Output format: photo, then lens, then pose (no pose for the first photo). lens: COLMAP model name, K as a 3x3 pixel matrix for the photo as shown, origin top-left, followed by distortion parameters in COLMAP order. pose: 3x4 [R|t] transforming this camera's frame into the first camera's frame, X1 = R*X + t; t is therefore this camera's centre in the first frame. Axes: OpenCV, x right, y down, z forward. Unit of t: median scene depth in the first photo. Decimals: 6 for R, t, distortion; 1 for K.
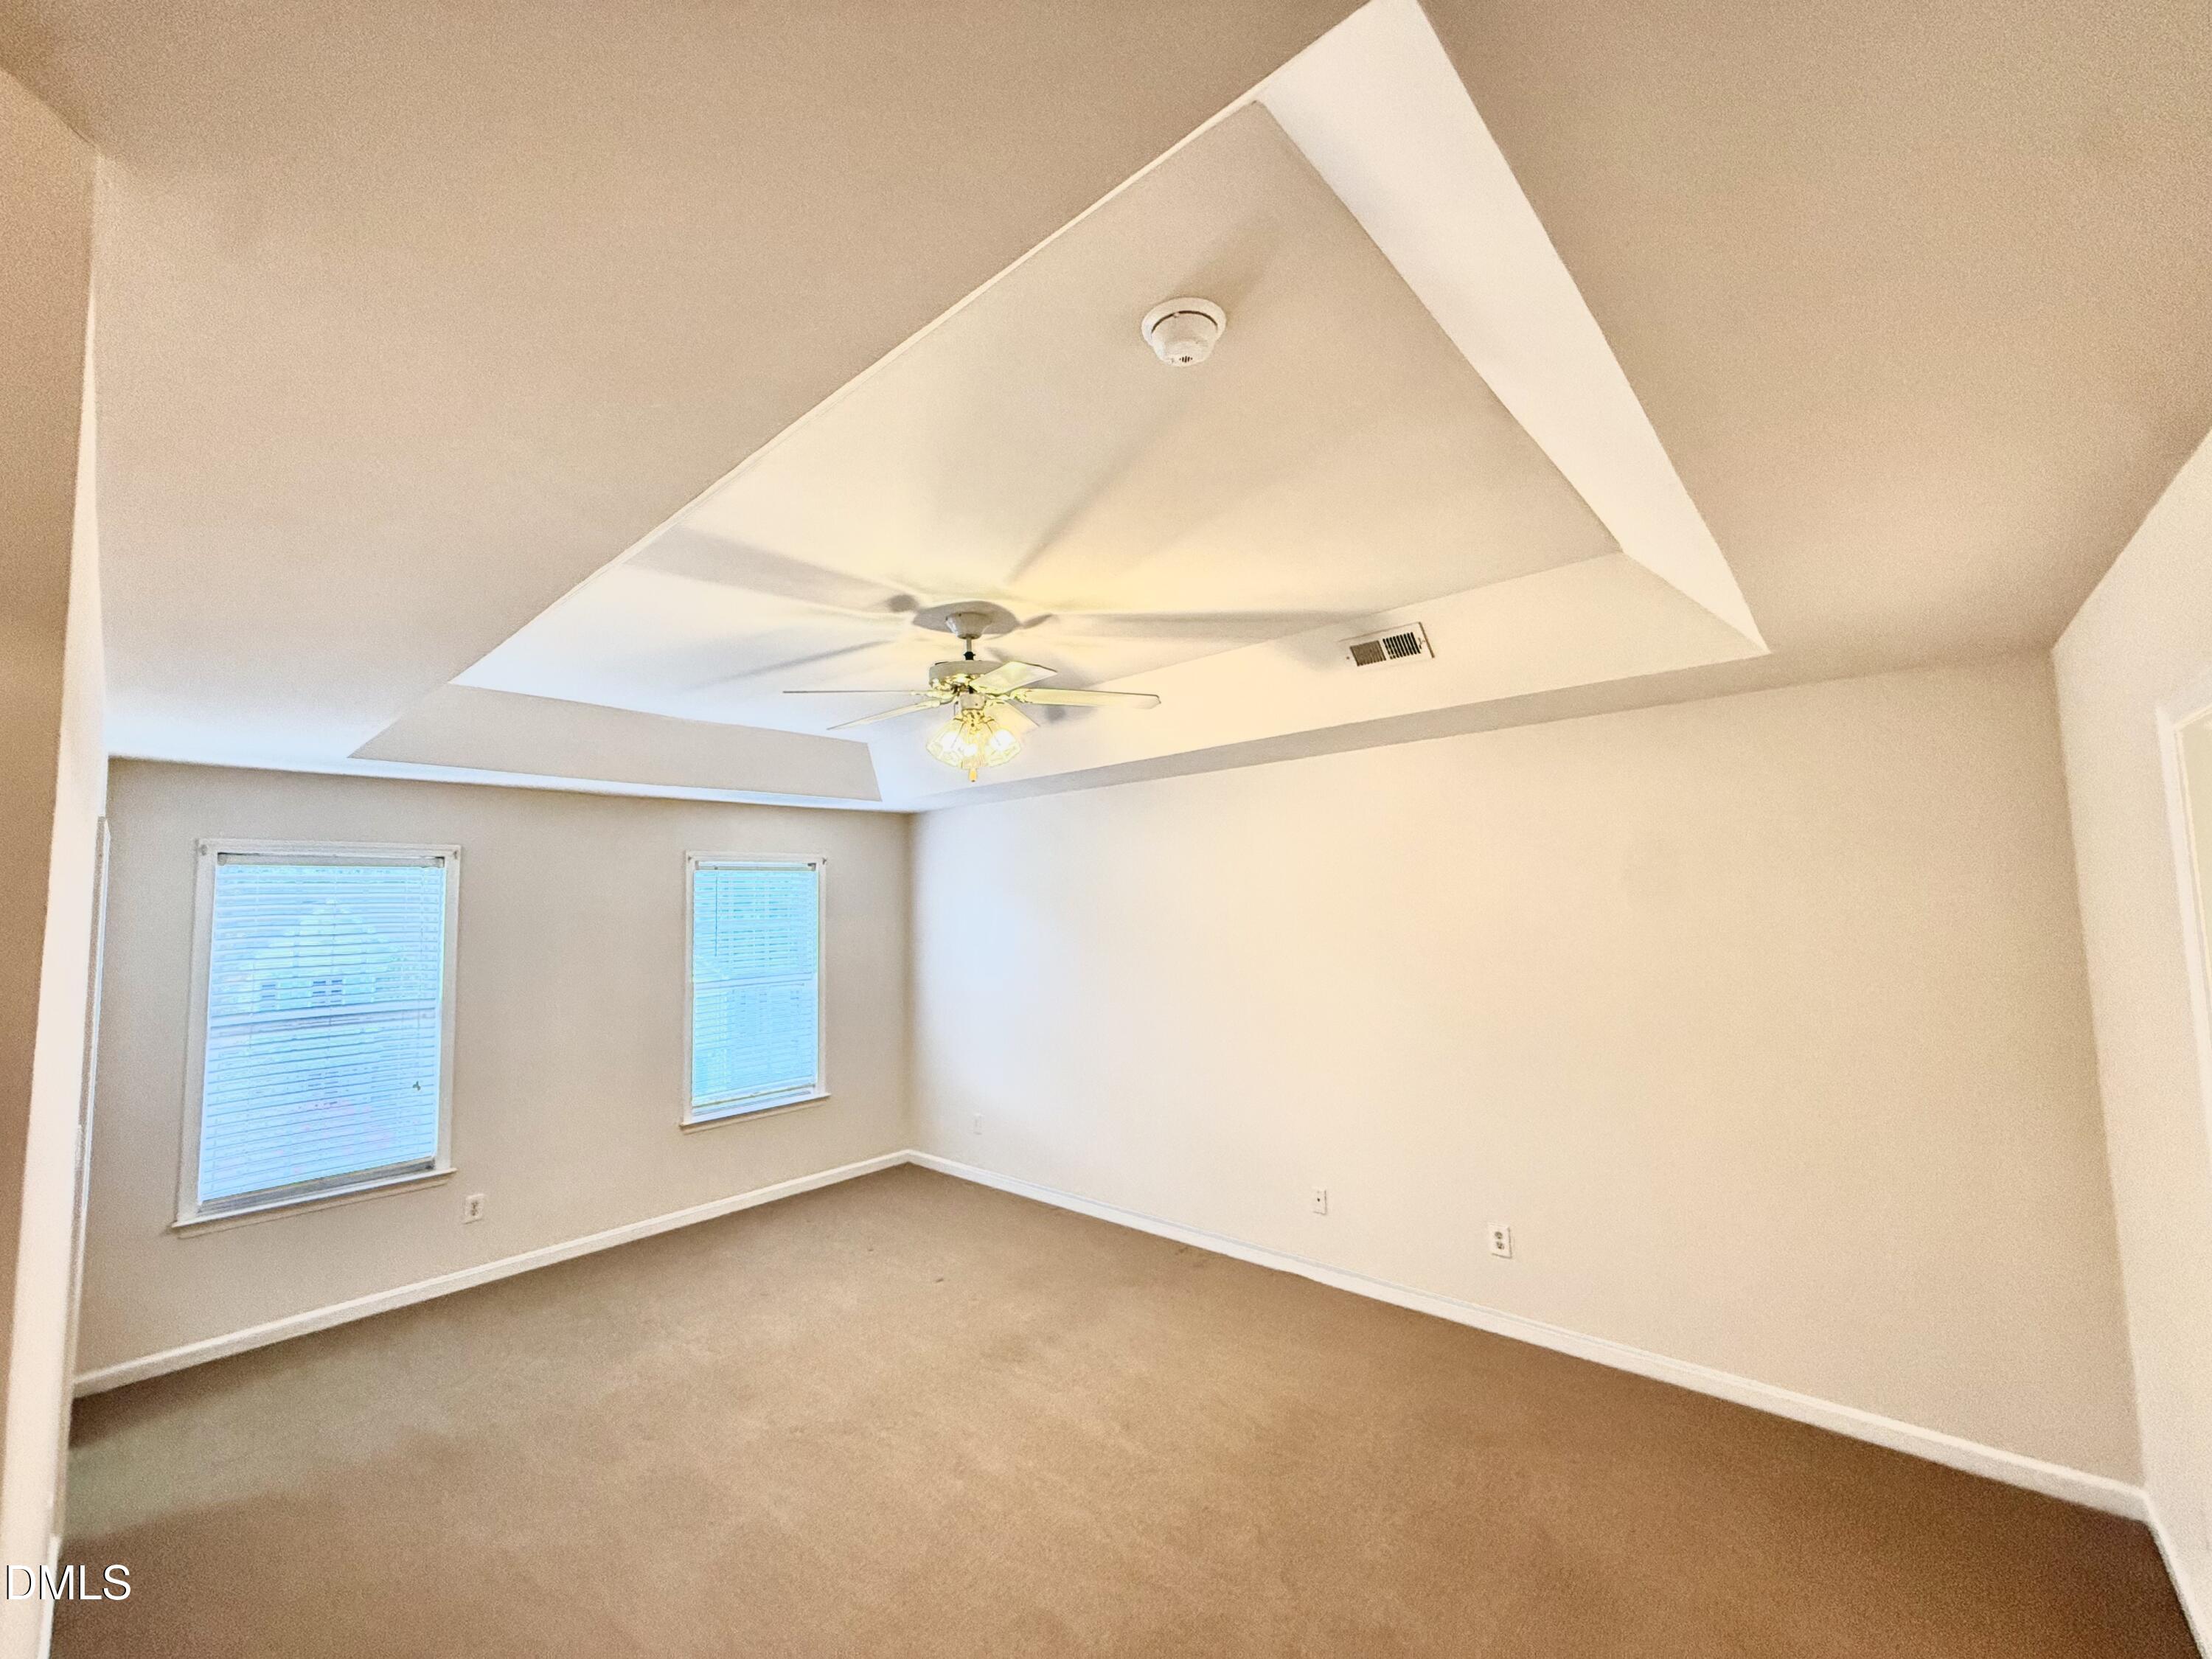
lens RADIAL K [[881.2, 0, 1104.7], [0, 881.2, 826.3], [0, 0, 1]] dist [-0.002806, 0.000661]
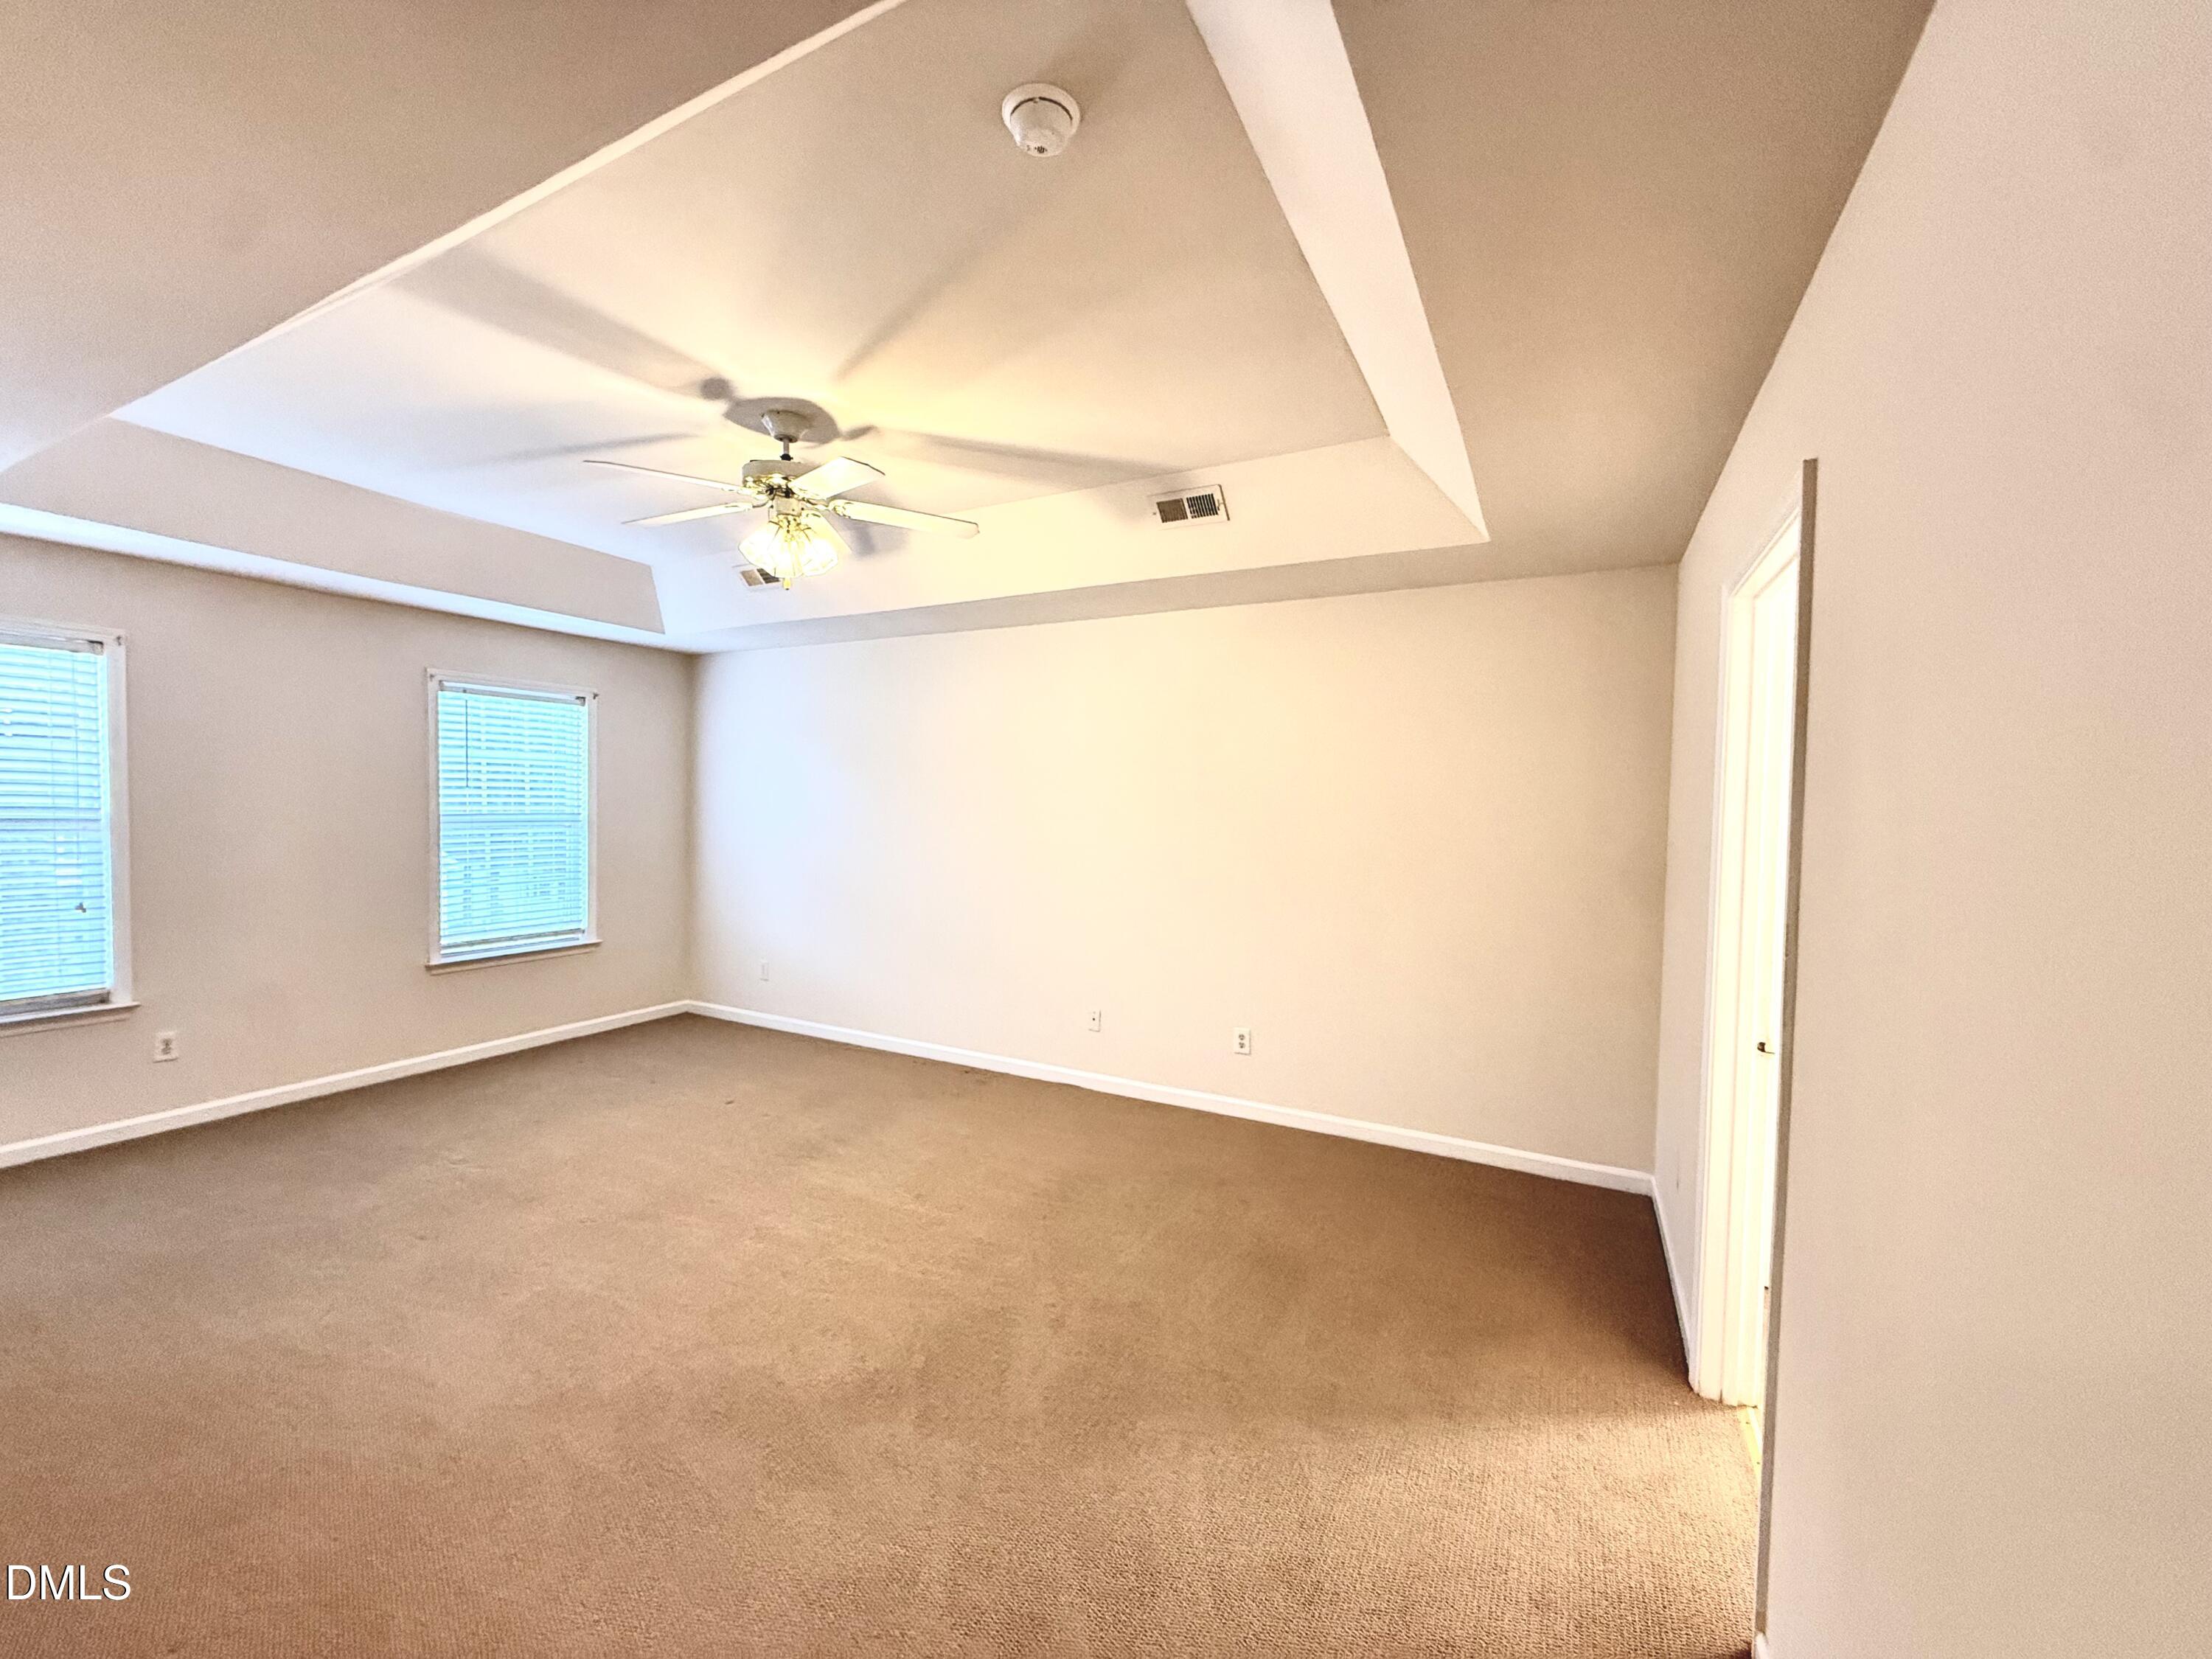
lens RADIAL K [[881.2, 0, 1107.0], [0, 881.2, 828.0], [0, 0, 1]] dist [-0.002806, 0.000661]
pose [[0.969154, 0.035950, 0.243818, -0.027347], [-0.063731, 0.992211, 0.107030, 0.075197], [-0.238072, -0.119267, 0.963897, -0.067284]]
